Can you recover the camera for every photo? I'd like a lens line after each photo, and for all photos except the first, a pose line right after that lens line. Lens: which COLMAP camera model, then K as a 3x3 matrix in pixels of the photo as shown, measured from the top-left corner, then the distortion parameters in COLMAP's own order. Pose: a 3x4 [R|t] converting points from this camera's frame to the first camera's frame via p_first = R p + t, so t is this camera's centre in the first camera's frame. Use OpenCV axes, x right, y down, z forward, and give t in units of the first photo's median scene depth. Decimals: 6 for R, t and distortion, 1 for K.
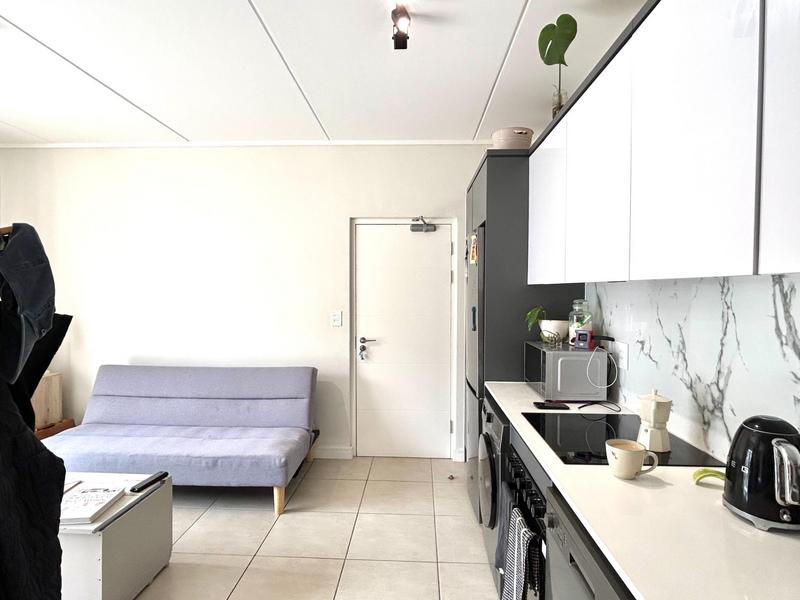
lens RADIAL K [[442.7, 0, 402.0], [0, 442.7, 298.1], [0, 0, 1]] dist [0.001200, -0.000031]
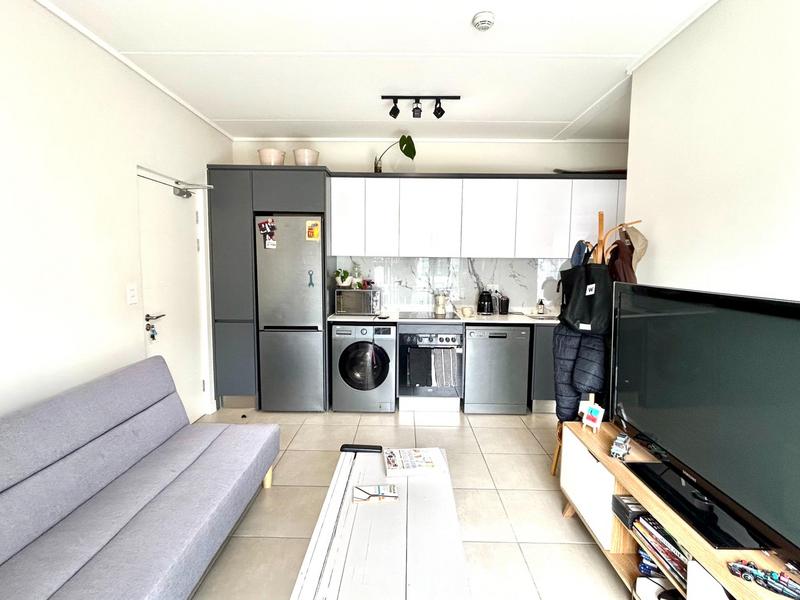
lens RADIAL K [[406.0, 0, 400.4], [0, 406.0, 297.6], [0, 0, 1]] dist [-0.000669, 0.000592]
pose [[-0.032251, -0.090054, 0.995415, -2.181516], [0.009242, 0.995863, 0.090394, -0.017519], [-0.999437, 0.012114, -0.031285, 1.398523]]
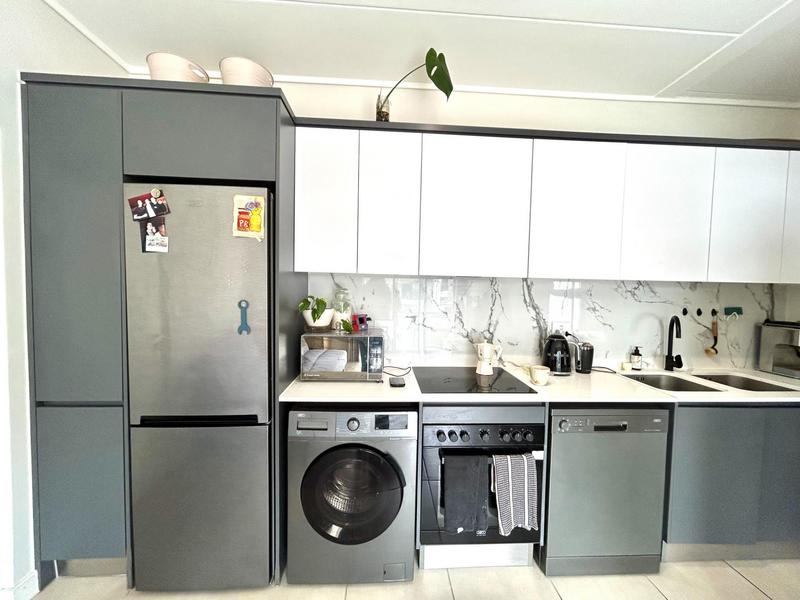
lens RADIAL K [[324.5, 0, 401.1], [0, 324.5, 300.1], [0, 0, 1]] dist [-0.001944, 0.000230]
pose [[-0.092297, -0.045811, 0.994677, -0.682905], [-0.002993, 0.998949, 0.045730, -0.007229], [-0.995727, 0.001243, -0.092337, 1.492988]]
